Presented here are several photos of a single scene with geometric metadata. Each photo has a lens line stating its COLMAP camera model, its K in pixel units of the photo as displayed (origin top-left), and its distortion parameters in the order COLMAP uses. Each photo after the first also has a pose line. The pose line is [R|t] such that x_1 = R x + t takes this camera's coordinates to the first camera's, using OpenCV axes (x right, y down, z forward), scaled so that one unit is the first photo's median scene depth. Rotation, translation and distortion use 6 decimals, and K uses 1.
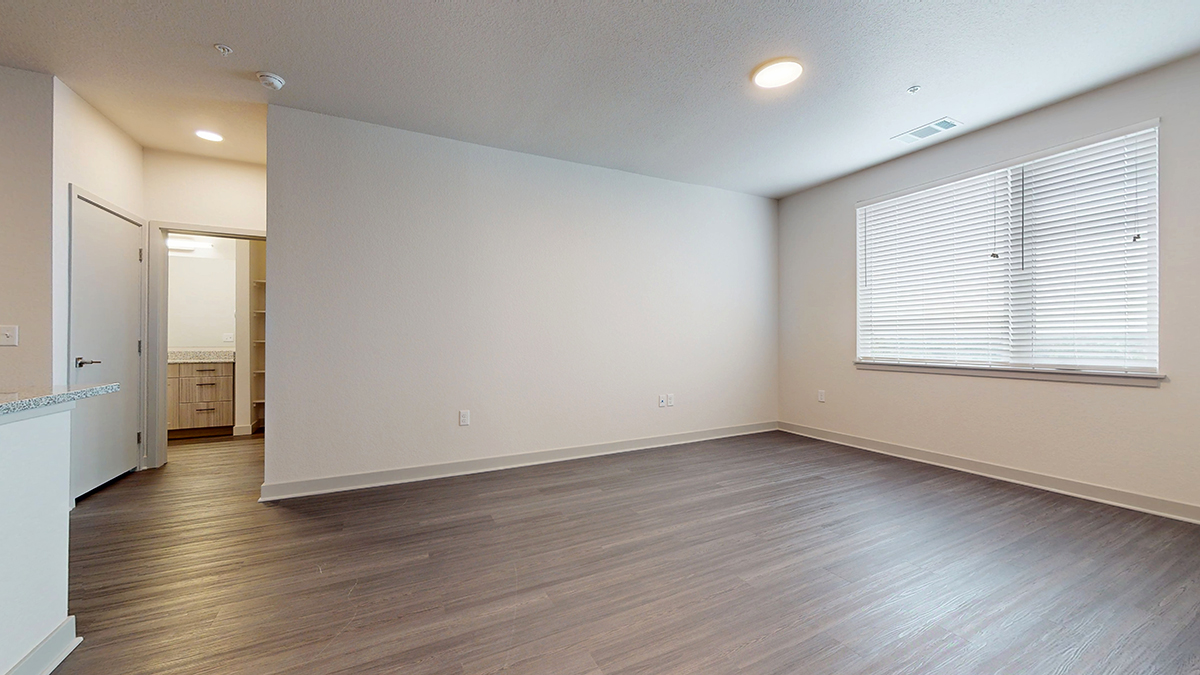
lens RADIAL K [[438.5, 0, 600.0], [0, 438.5, 337.5], [0, 0, 1]] dist [-0.000680, 0.000024]
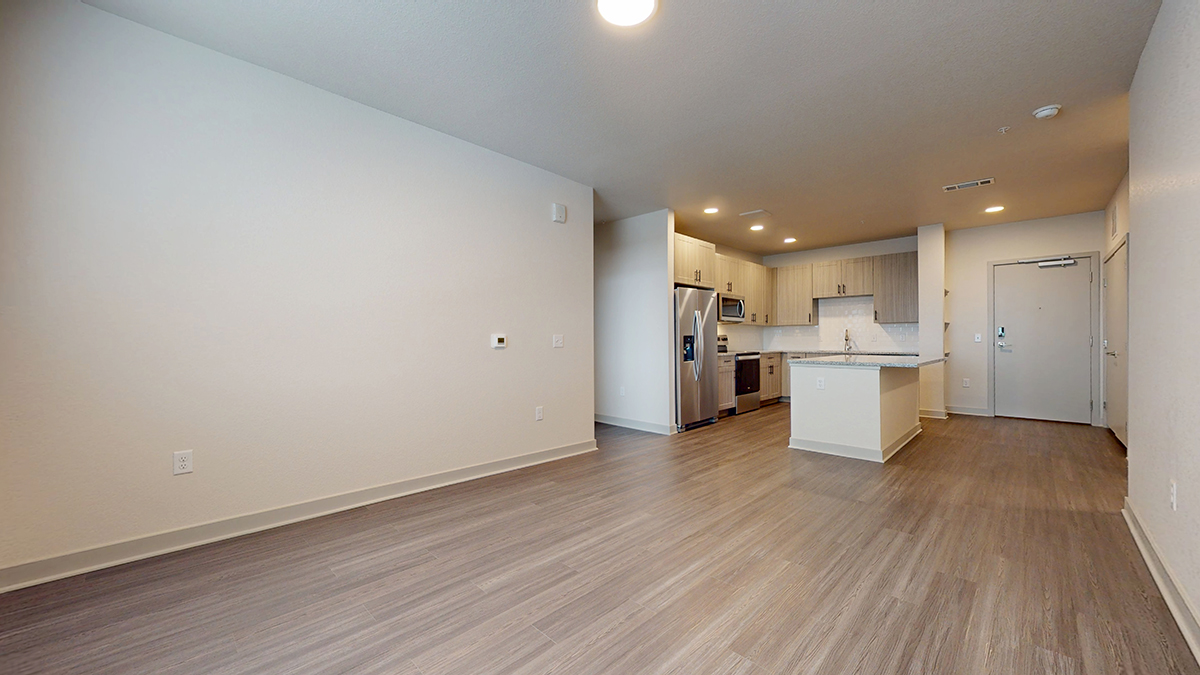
lens RADIAL K [[438.5, 0, 600.0], [0, 438.5, 337.5], [0, 0, 1]] dist [-0.000680, 0.000024]
pose [[-0.948971, -0.000543, -0.315362, 0.686209], [0.003978, 0.999898, -0.013694, -0.002174], [0.315338, -0.014249, -0.948873, 1.708398]]
